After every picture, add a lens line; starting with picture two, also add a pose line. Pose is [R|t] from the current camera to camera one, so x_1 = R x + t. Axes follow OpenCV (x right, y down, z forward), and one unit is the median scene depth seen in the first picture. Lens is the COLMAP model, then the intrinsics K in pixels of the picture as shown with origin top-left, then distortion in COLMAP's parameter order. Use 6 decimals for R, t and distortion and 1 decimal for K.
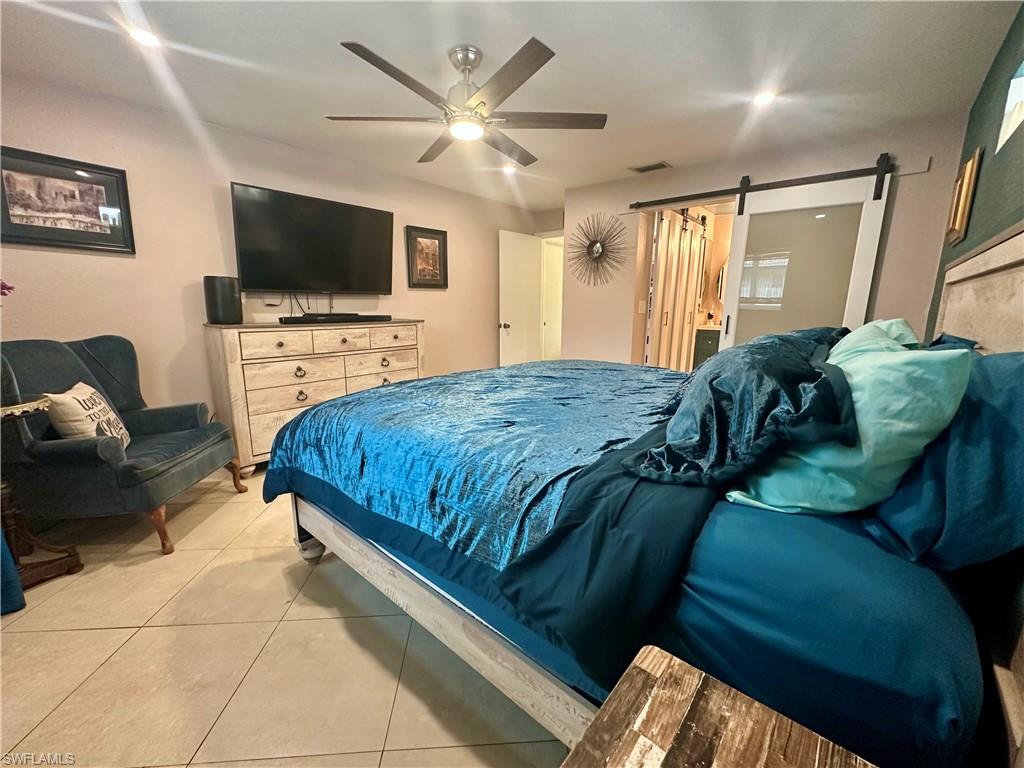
lens RADIAL K [[412.4, 0, 512.0], [0, 412.4, 384.0], [0, 0, 1]] dist [-0.000558, -0.000156]
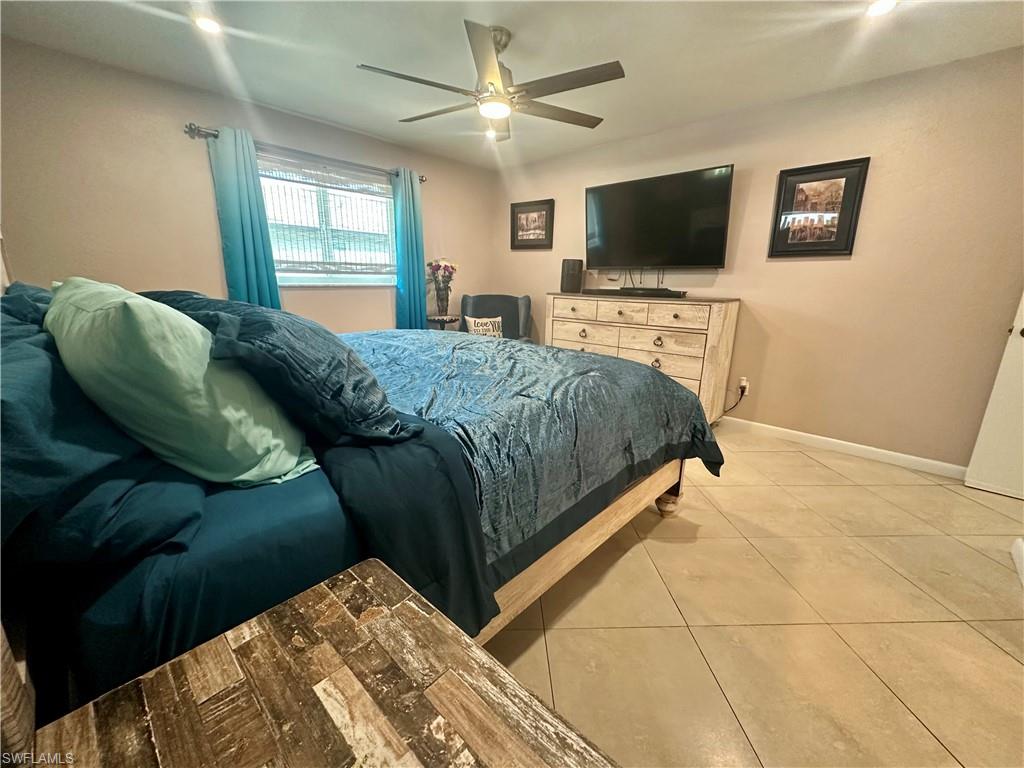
lens RADIAL K [[412.4, 0, 512.0], [0, 412.4, 384.0], [0, 0, 1]] dist [-0.000558, -0.000156]
pose [[-0.027800, 0.239256, -0.970558, 0.662920], [-0.204523, 0.949032, 0.239808, -0.123453], [0.978467, 0.205169, 0.022550, 0.704506]]
